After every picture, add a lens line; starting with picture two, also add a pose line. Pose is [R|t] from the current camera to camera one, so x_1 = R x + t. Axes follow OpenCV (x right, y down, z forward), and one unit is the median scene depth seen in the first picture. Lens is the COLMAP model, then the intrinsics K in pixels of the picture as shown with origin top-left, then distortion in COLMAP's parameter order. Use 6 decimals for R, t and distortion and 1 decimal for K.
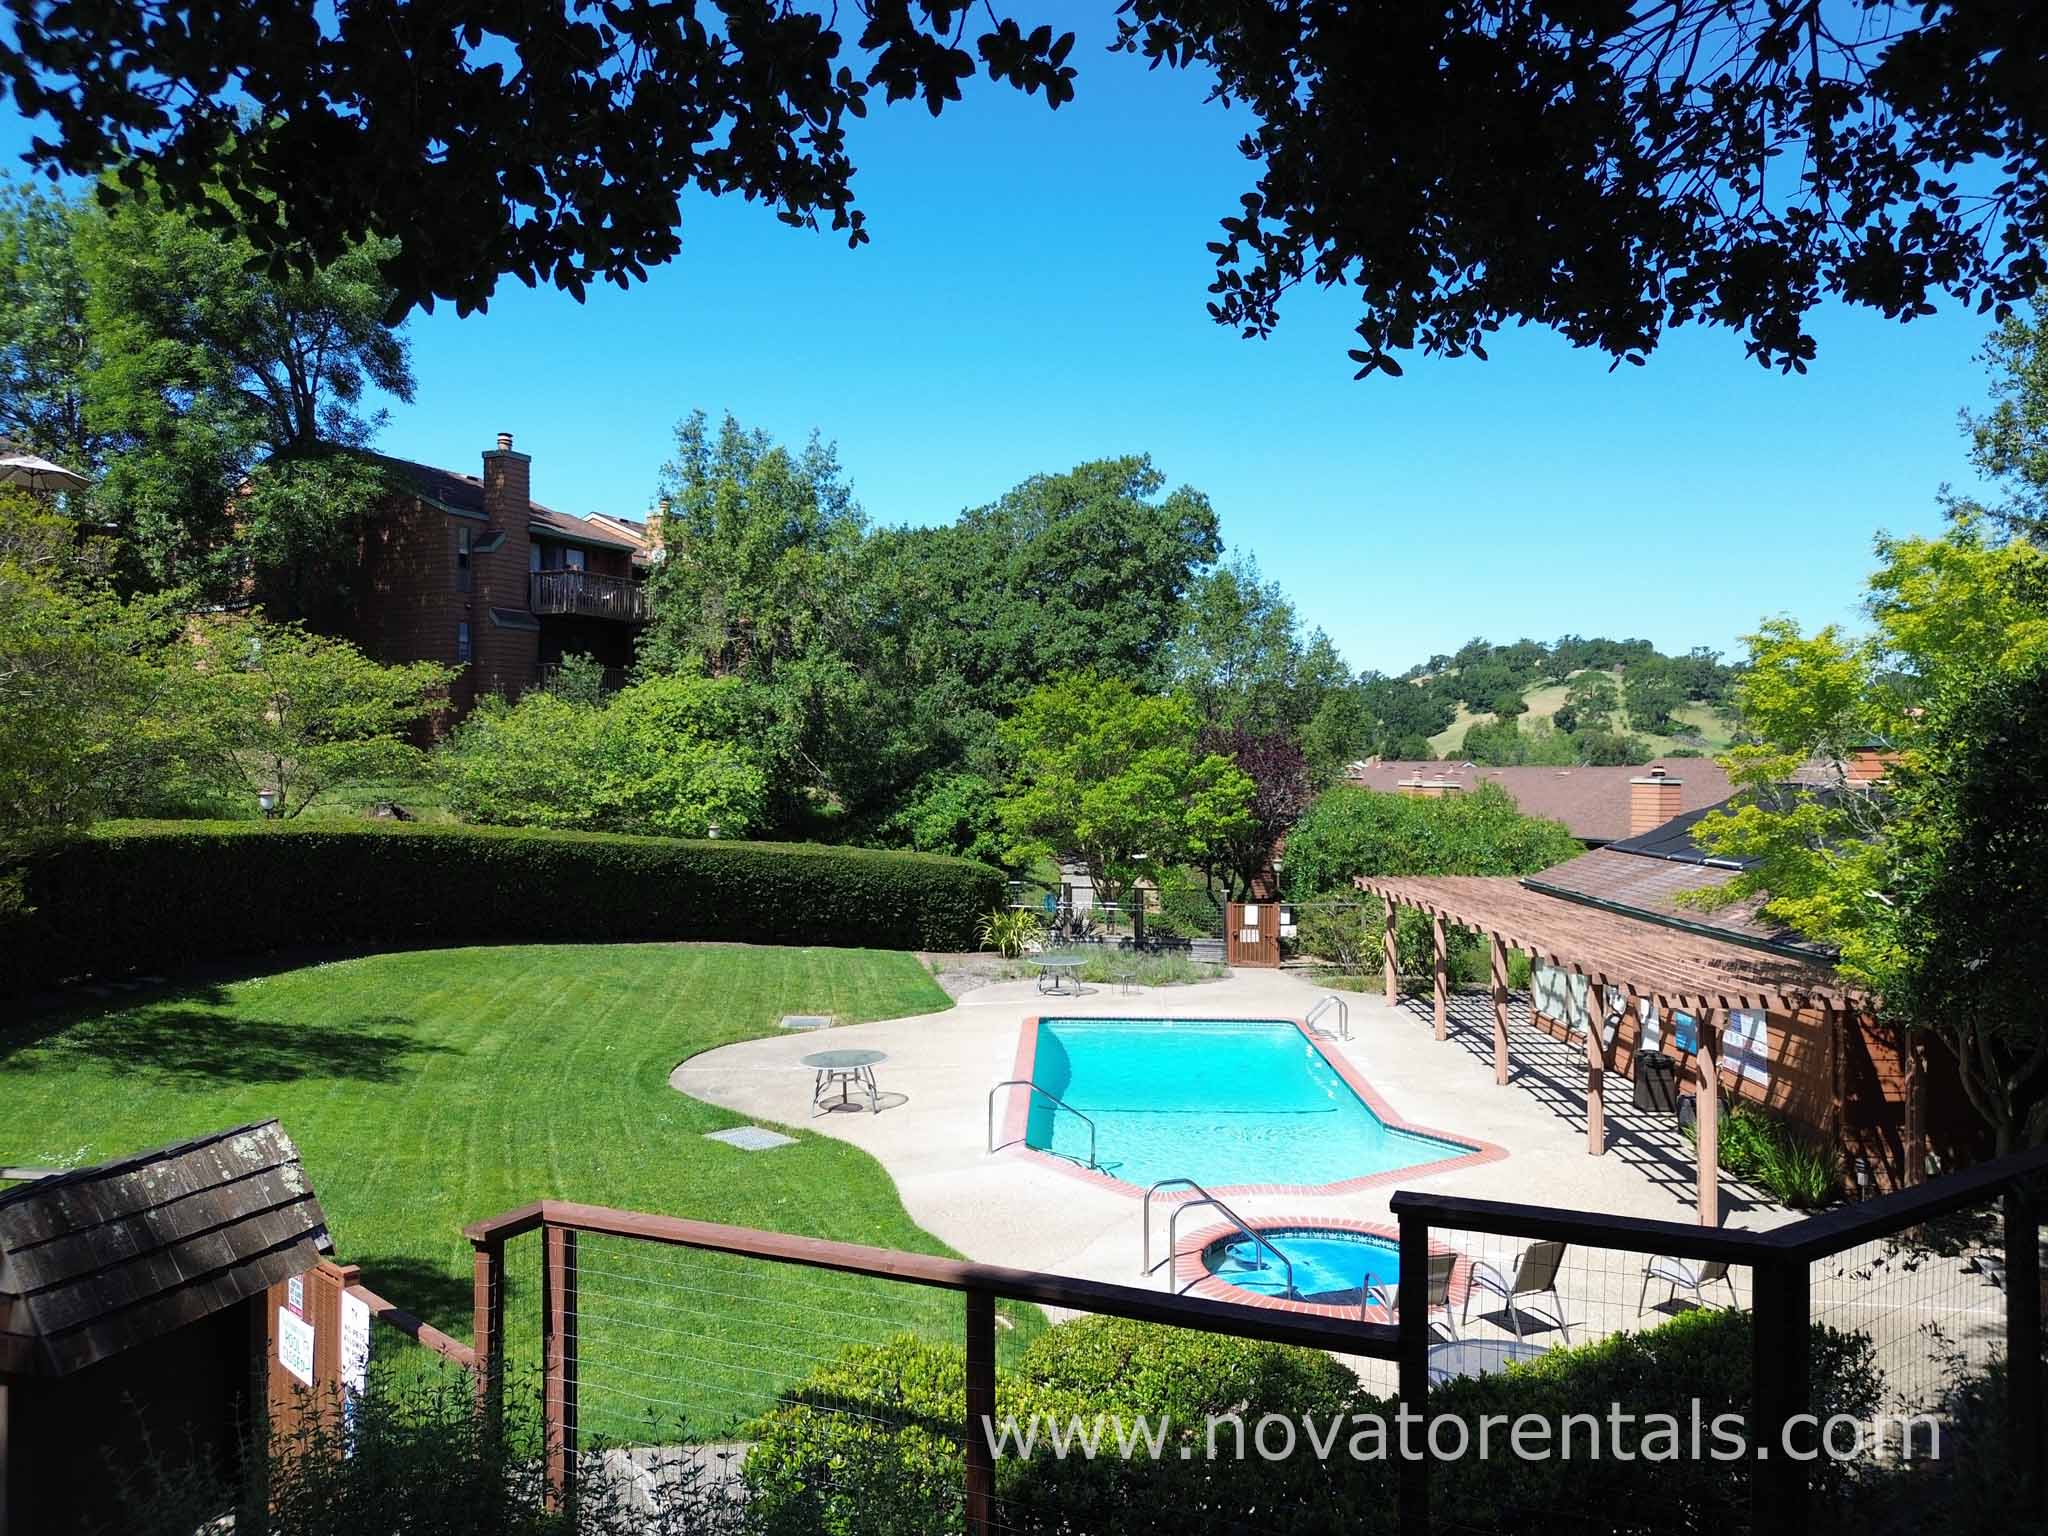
lens RADIAL K [[1438.8, 0, 1026.8], [0, 1438.8, 739.5], [0, 0, 1]] dist [0.109312, -0.142494]
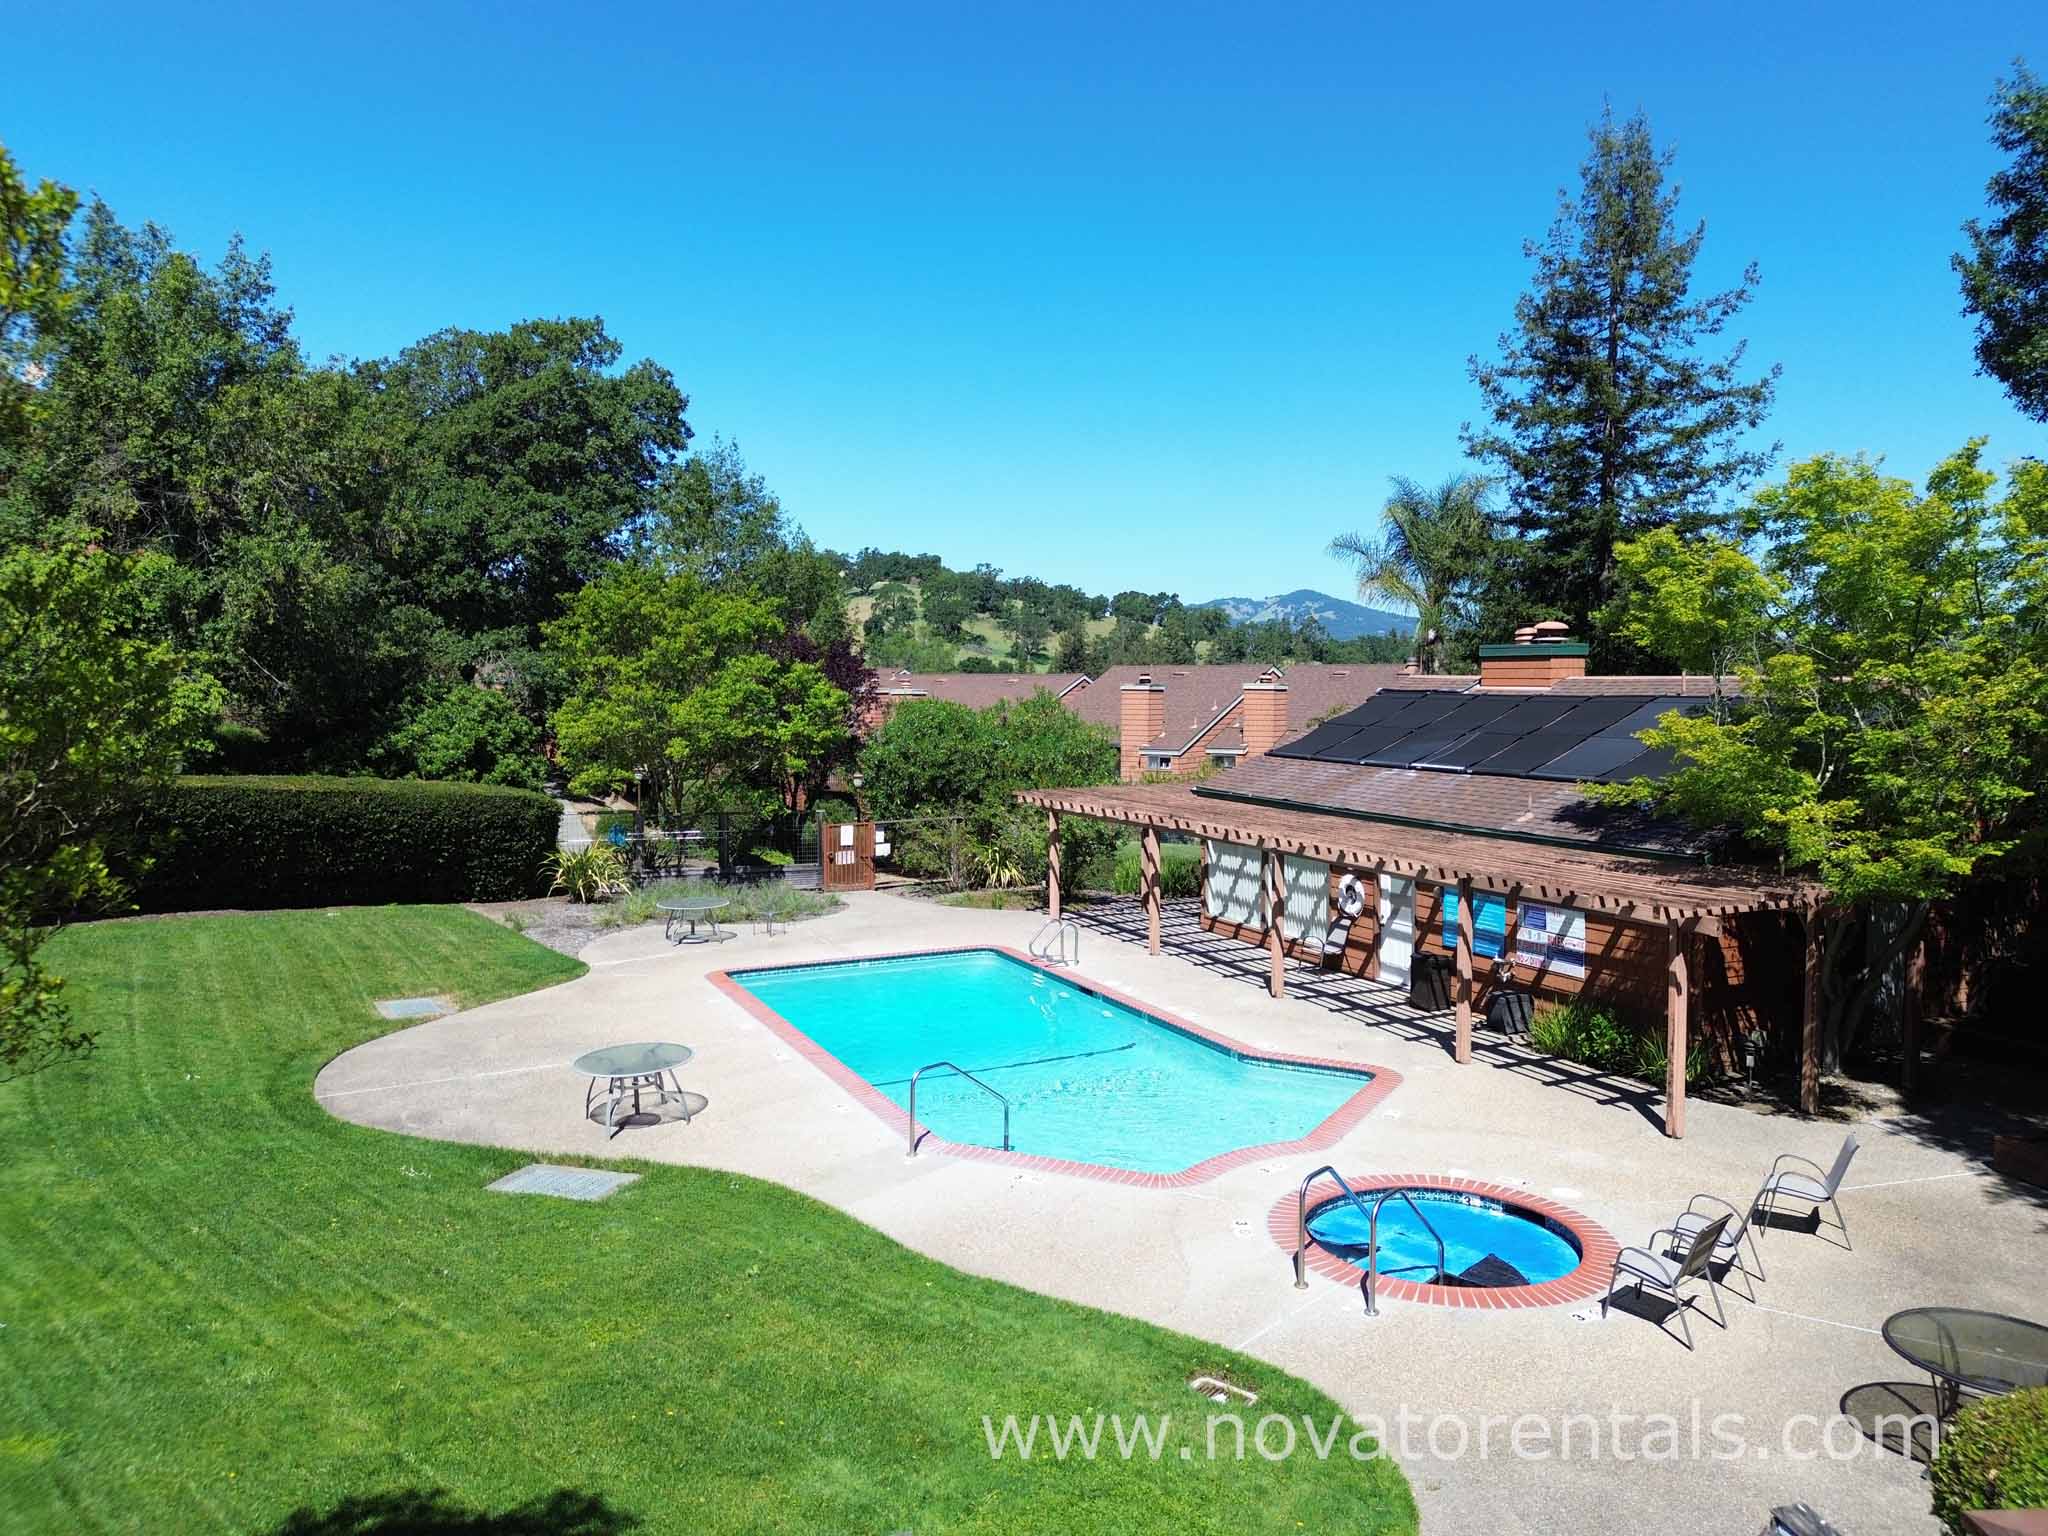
lens RADIAL K [[1438.8, 0, 1026.8], [0, 1438.8, 739.5], [0, 0, 1]] dist [0.109312, -0.142494]
pose [[0.889822, -0.021918, 0.455781, -0.147702], [-0.007842, 0.997964, 0.063301, 0.000355], [-0.456241, -0.059901, 0.887838, 0.116700]]
